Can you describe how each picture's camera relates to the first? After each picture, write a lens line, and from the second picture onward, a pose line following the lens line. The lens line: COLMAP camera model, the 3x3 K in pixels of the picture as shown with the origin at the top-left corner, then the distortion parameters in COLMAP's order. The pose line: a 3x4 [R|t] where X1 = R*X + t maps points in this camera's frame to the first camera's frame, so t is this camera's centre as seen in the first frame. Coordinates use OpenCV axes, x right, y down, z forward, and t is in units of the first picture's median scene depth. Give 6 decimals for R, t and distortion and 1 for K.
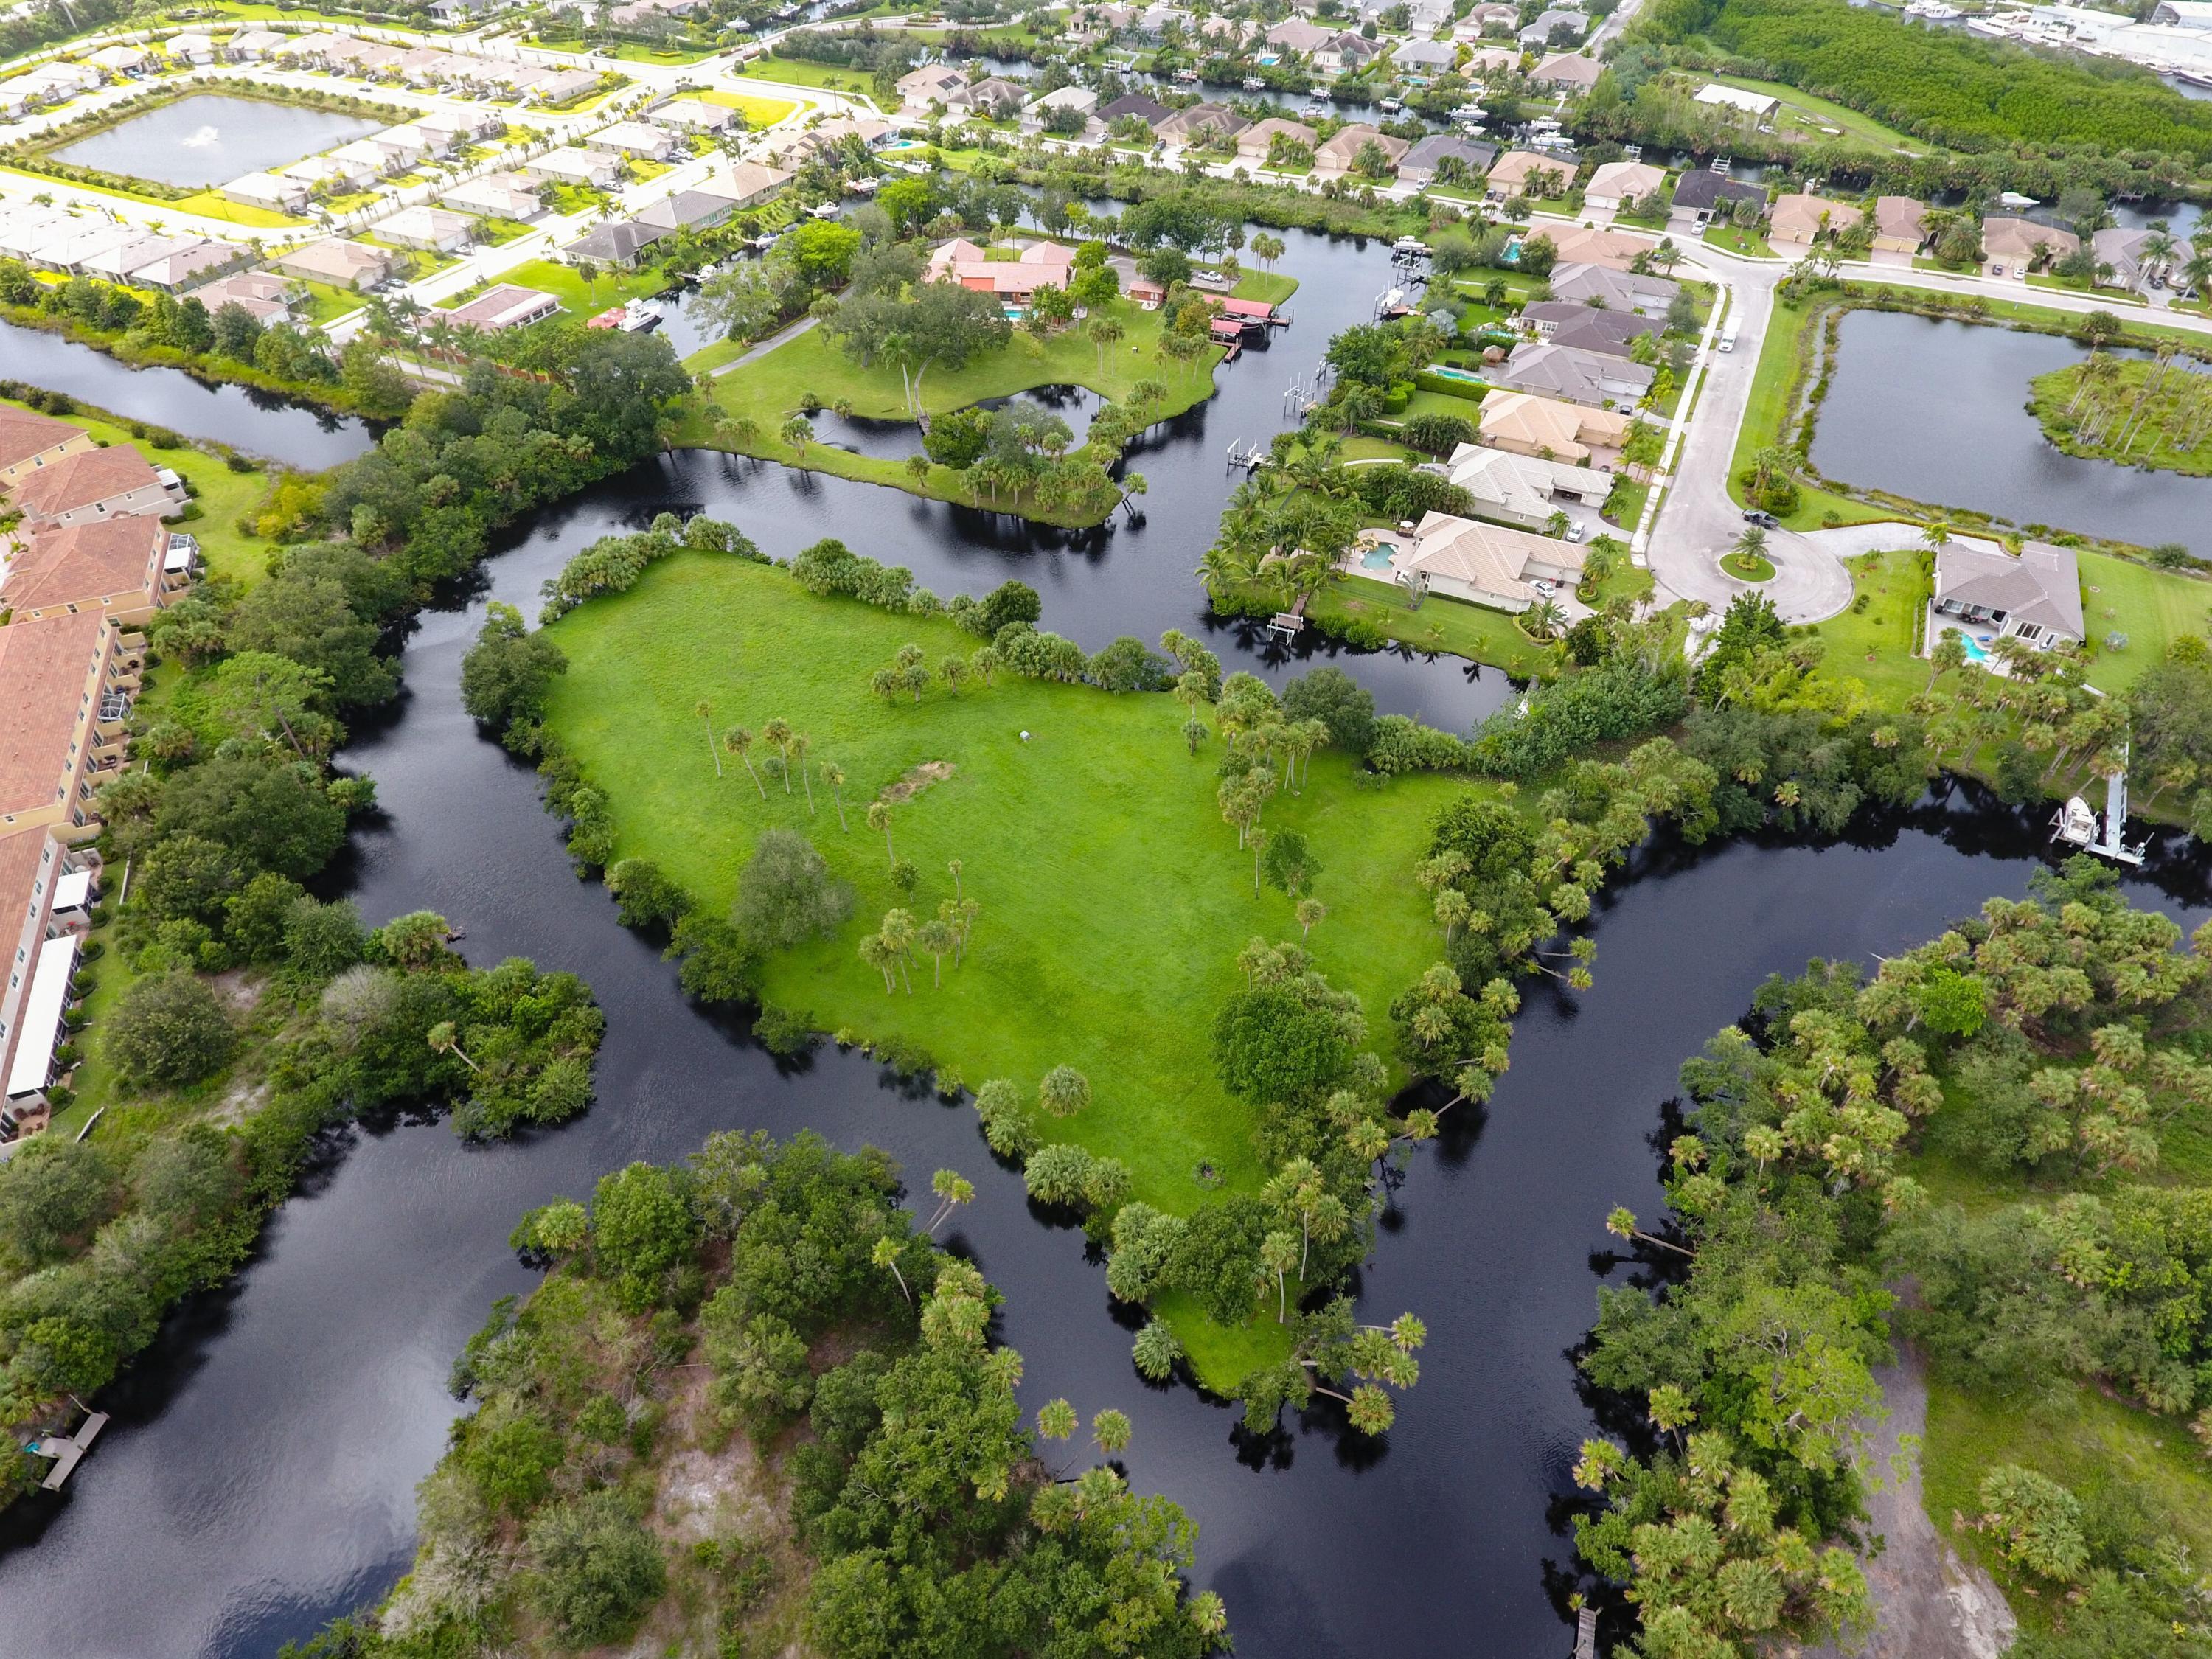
lens RADIAL K [[1274.6, 0, 1106.0], [0, 1274.6, 829.5], [0, 0, 1]] dist [-0.004015, 0.001614]
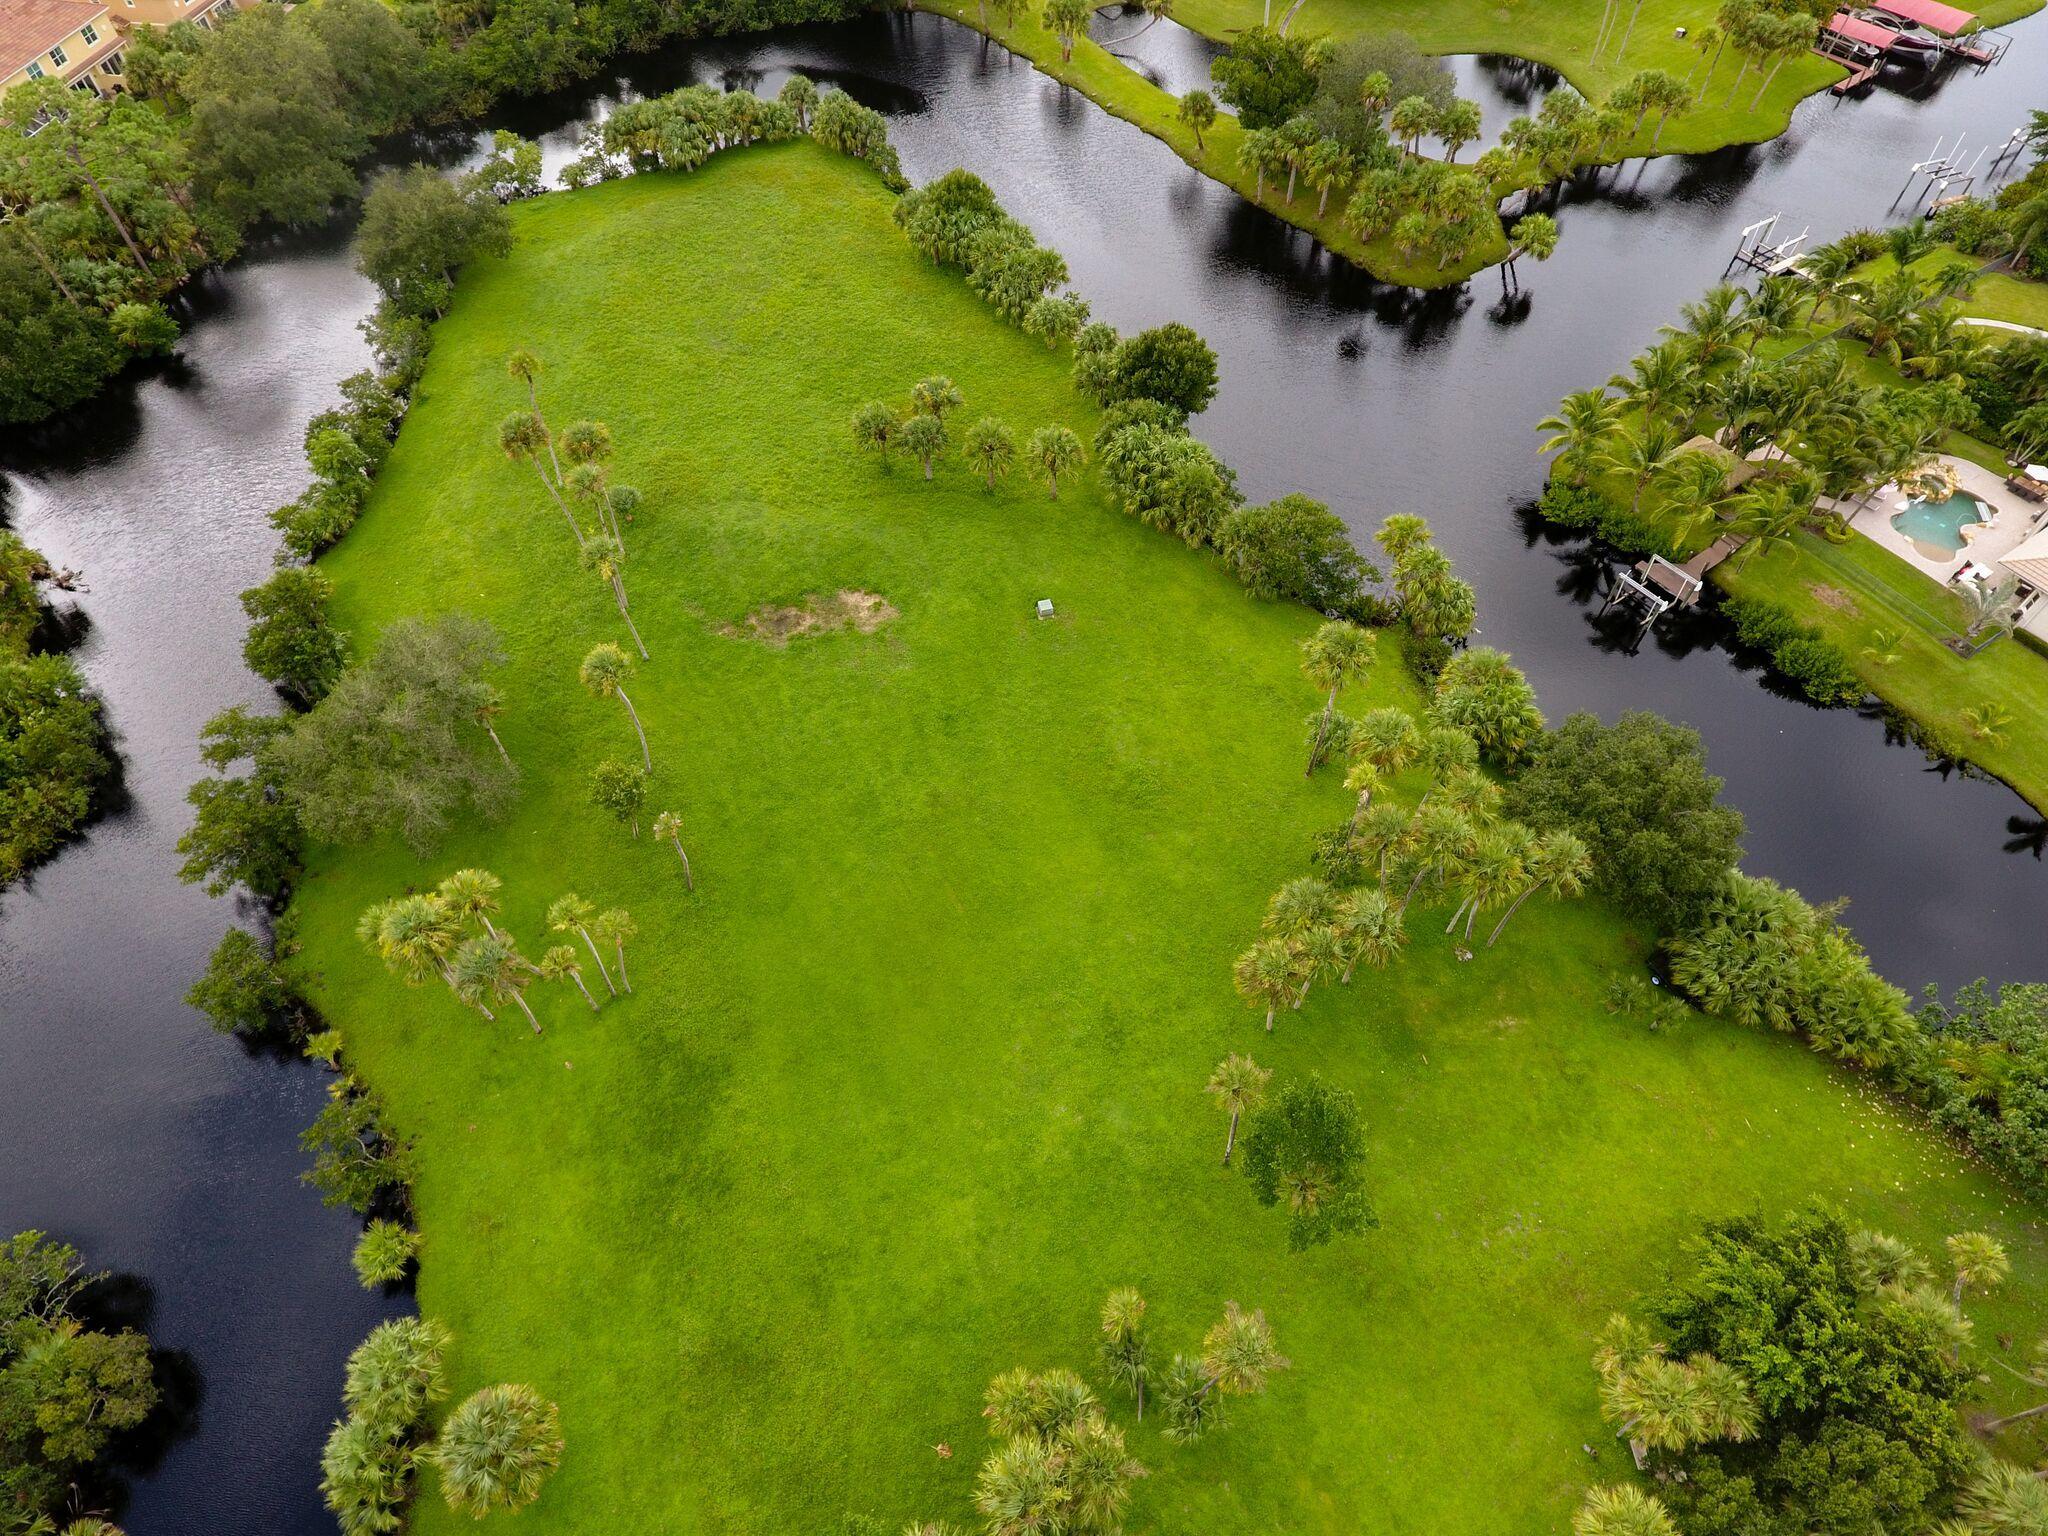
lens RADIAL K [[1180.1, 0, 1024.0], [0, 1180.1, 768.0], [0, 0, 1]] dist [-0.004015, 0.001614]
pose [[0.854883, 0.418073, -0.307229, 0.096495], [-0.360800, 0.904594, 0.227010, -0.106992], [0.372824, -0.083219, 0.924163, 0.461244]]
